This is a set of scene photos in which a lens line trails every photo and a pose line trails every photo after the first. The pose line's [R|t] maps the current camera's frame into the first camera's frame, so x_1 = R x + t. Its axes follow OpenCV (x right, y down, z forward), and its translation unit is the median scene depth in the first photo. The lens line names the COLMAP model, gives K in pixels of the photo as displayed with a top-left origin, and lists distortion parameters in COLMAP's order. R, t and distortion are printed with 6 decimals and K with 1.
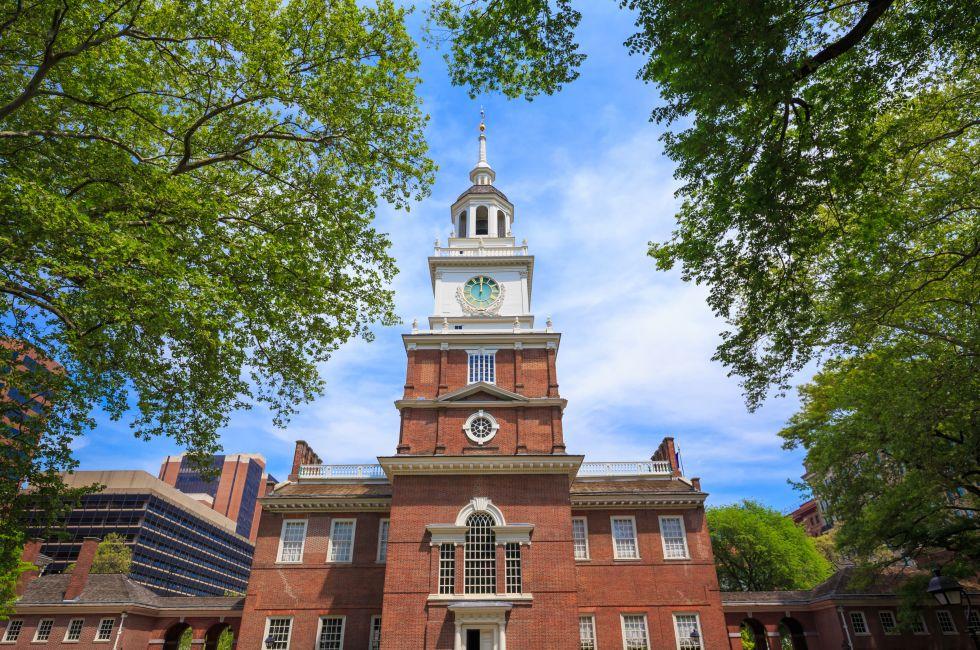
lens RADIAL K [[599.6, 0, 490.0], [0, 599.6, 325.0], [0, 0, 1]] dist [0.042110, 0.001326]
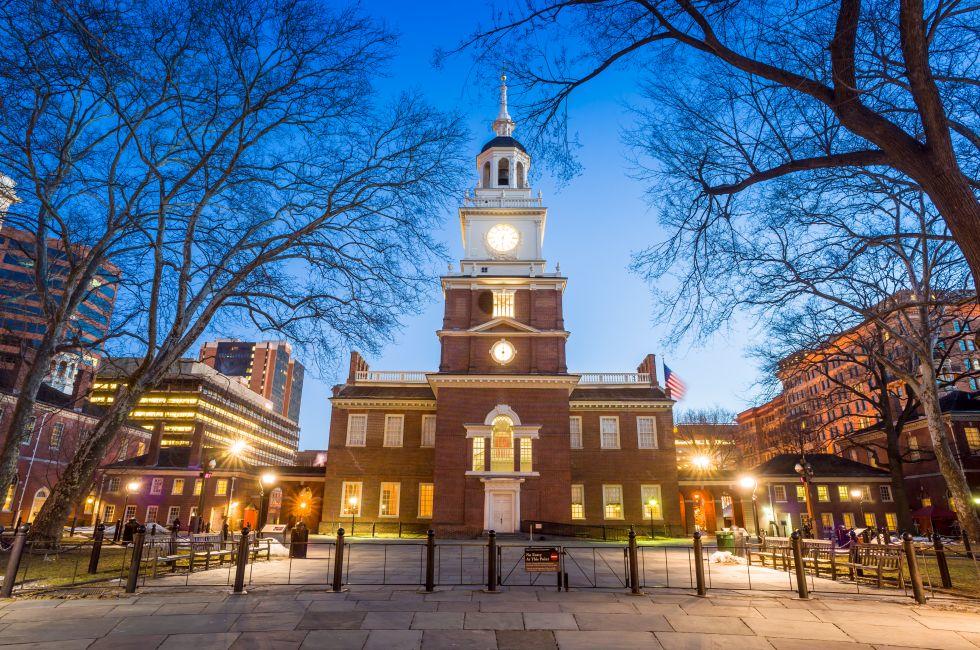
lens RADIAL K [[599.6, 0, 490.0], [0, 599.6, 325.0], [0, 0, 1]] dist [0.042110, 0.001326]
pose [[0.999848, 0.015805, -0.007405, -0.030556], [-0.014099, 0.981455, 0.191171, -0.120549], [0.010289, -0.191037, 0.981529, -0.236086]]
